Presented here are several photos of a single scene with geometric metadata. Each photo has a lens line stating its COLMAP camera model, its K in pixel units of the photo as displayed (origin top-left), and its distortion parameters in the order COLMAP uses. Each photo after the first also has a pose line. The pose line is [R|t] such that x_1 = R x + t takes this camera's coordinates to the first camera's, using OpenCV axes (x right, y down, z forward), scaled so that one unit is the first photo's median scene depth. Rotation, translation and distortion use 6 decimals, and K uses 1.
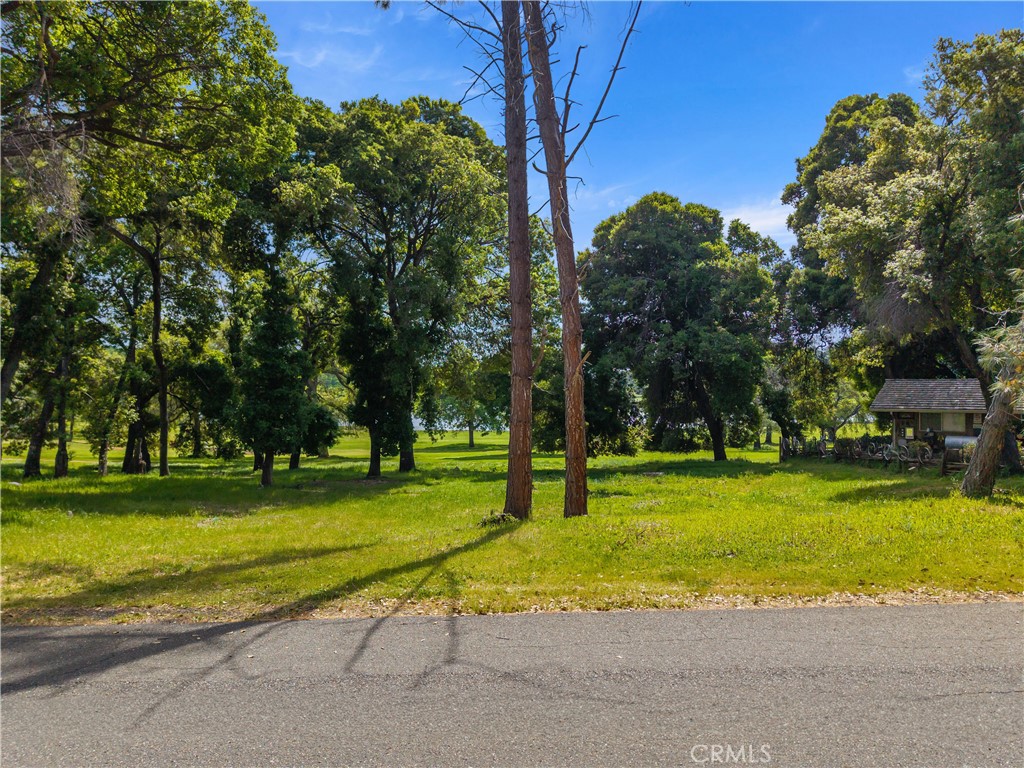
lens RADIAL K [[686.8, 0, 512.0], [0, 686.8, 384.0], [0, 0, 1]] dist [0.024356, -0.015697]
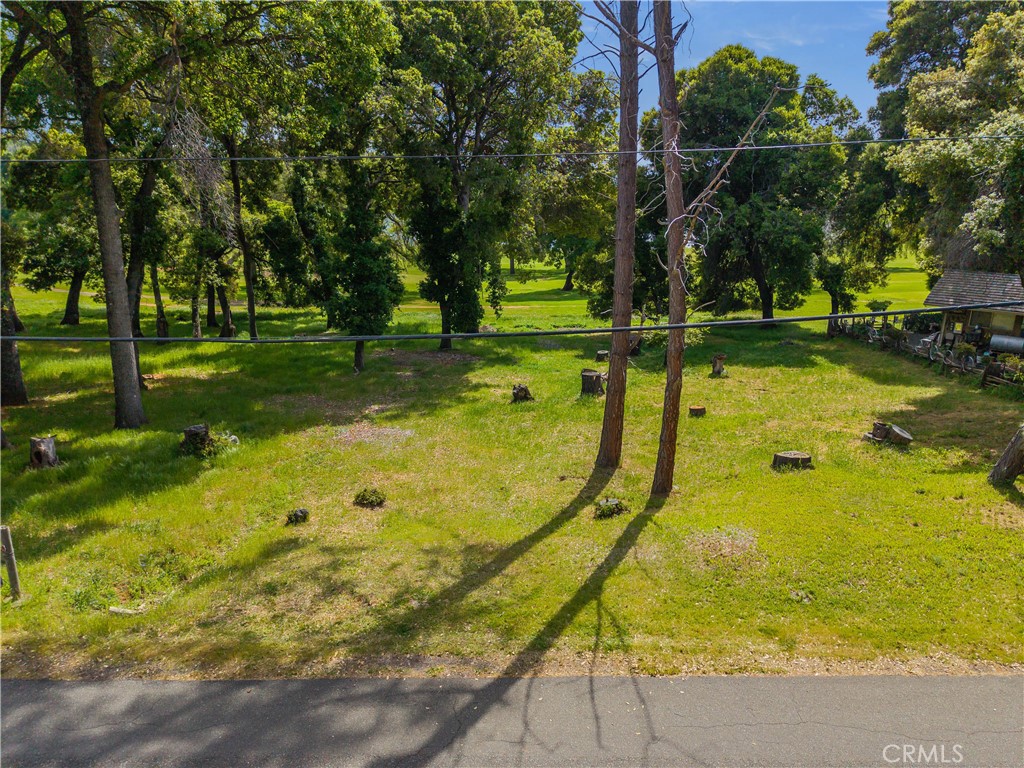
lens RADIAL K [[686.8, 0, 512.0], [0, 686.8, 384.0], [0, 0, 1]] dist [0.024356, -0.015697]
pose [[0.998890, 0.019979, -0.042667, -0.041240], [-0.007273, 0.960168, 0.279330, -0.099410], [0.046548, -0.278709, 0.959247, -0.047873]]
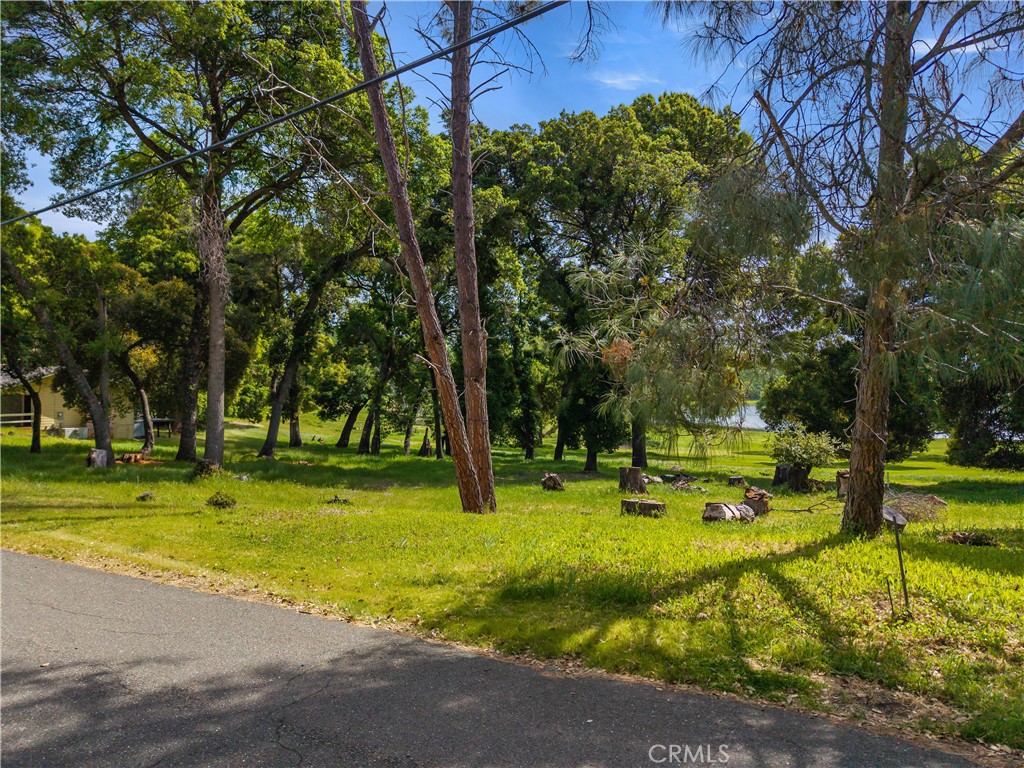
lens RADIAL K [[686.8, 0, 512.0], [0, 686.8, 384.0], [0, 0, 1]] dist [0.024356, -0.015697]
pose [[0.846292, 0.001897, -0.532716, 0.220157], [0.000896, 0.999987, 0.004983, -0.003143], [0.532718, -0.004694, 0.846280, 0.046240]]
